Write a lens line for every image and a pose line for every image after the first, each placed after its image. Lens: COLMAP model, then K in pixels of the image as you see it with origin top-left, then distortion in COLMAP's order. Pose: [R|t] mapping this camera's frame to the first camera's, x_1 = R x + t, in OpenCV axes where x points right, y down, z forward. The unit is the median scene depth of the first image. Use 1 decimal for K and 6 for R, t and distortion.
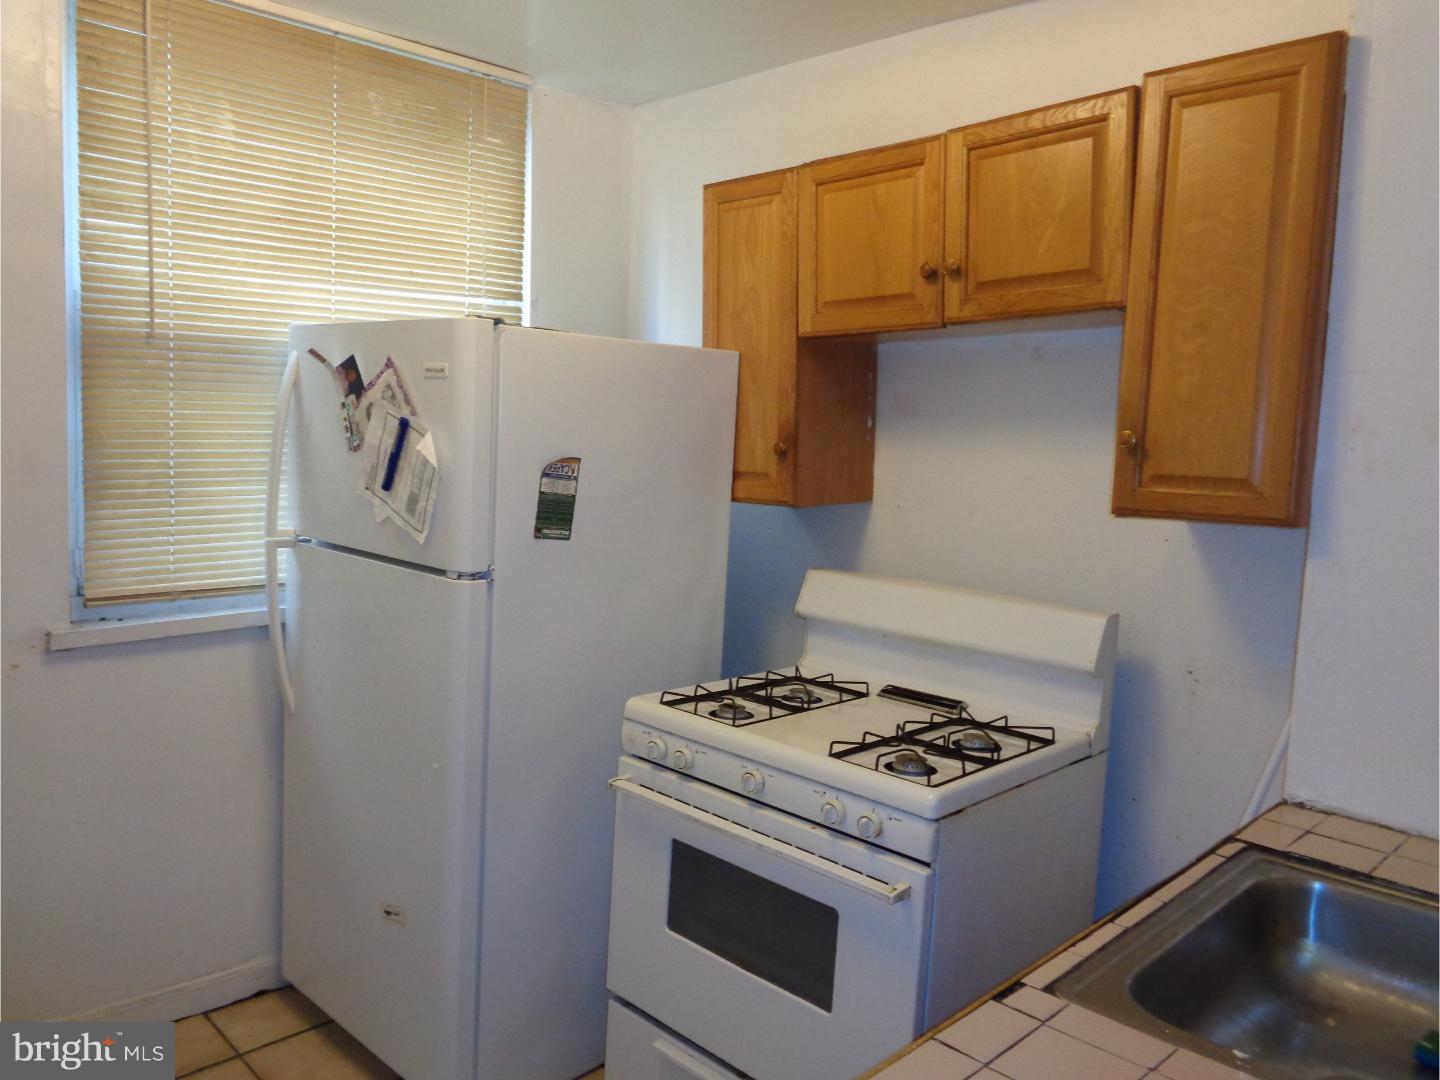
lens RADIAL K [[1061.8, 0, 723.5], [0, 1061.8, 540.8], [0, 0, 1]] dist [-0.003563, -0.007255]
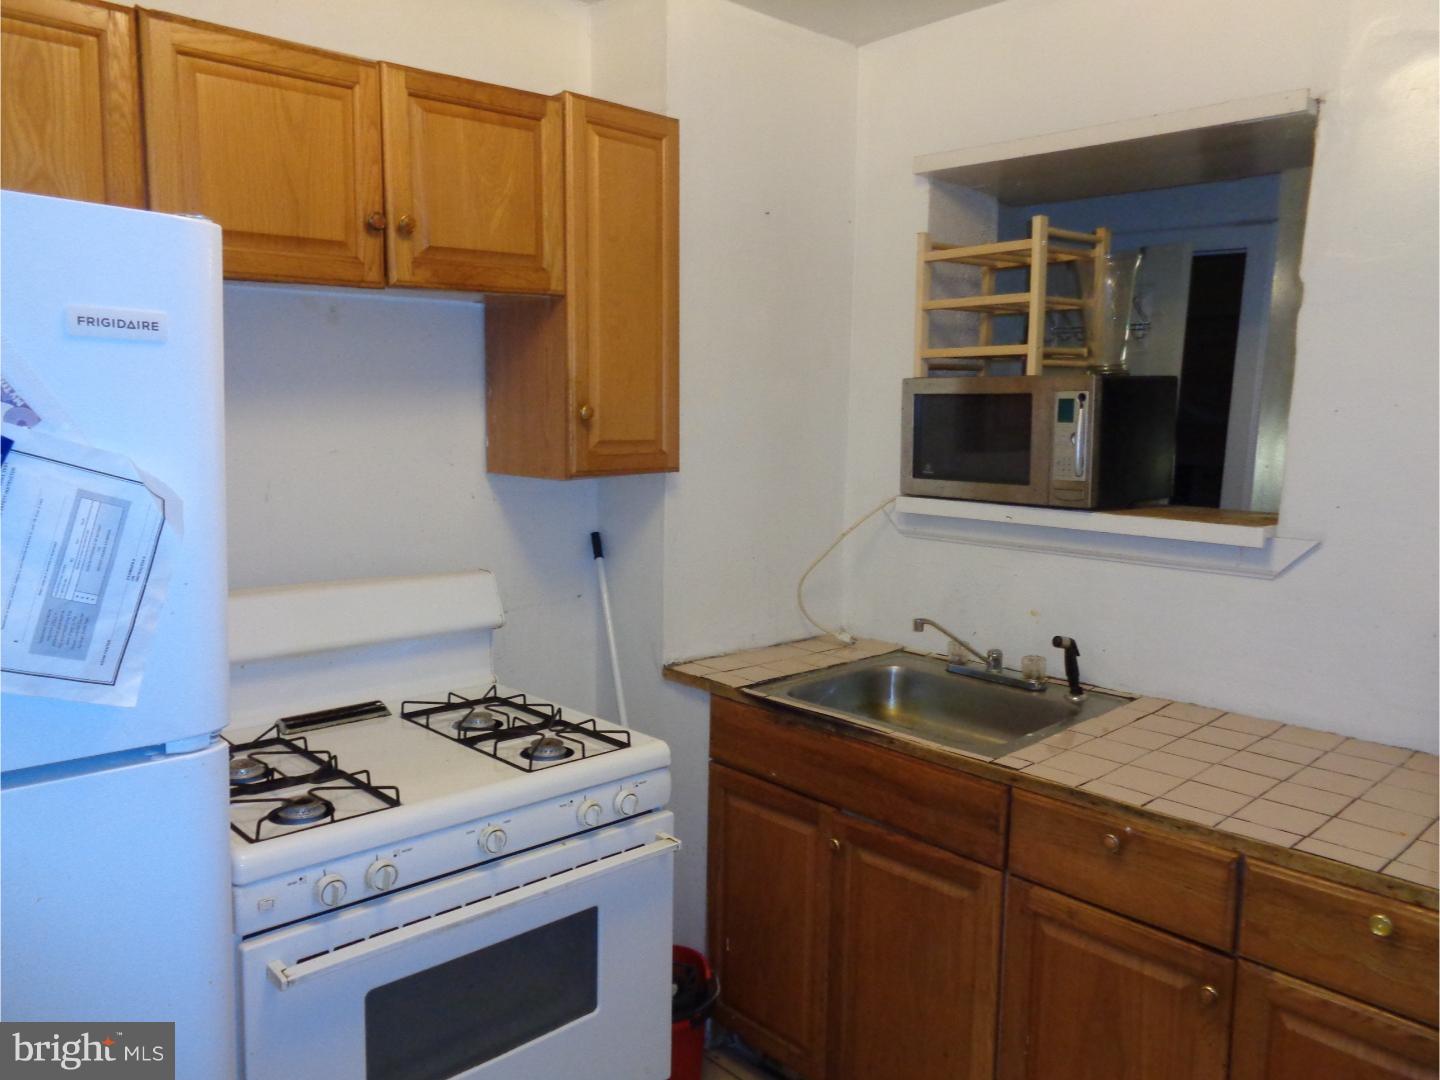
lens RADIAL K [[1061.8, 0, 722.8], [0, 1061.8, 538.3], [0, 0, 1]] dist [-0.003563, -0.007255]
pose [[0.029234, -0.163581, 0.986097, -0.728940], [0.077451, 0.983923, 0.160925, -0.124362], [-0.996567, 0.071670, 0.041434, 0.739824]]
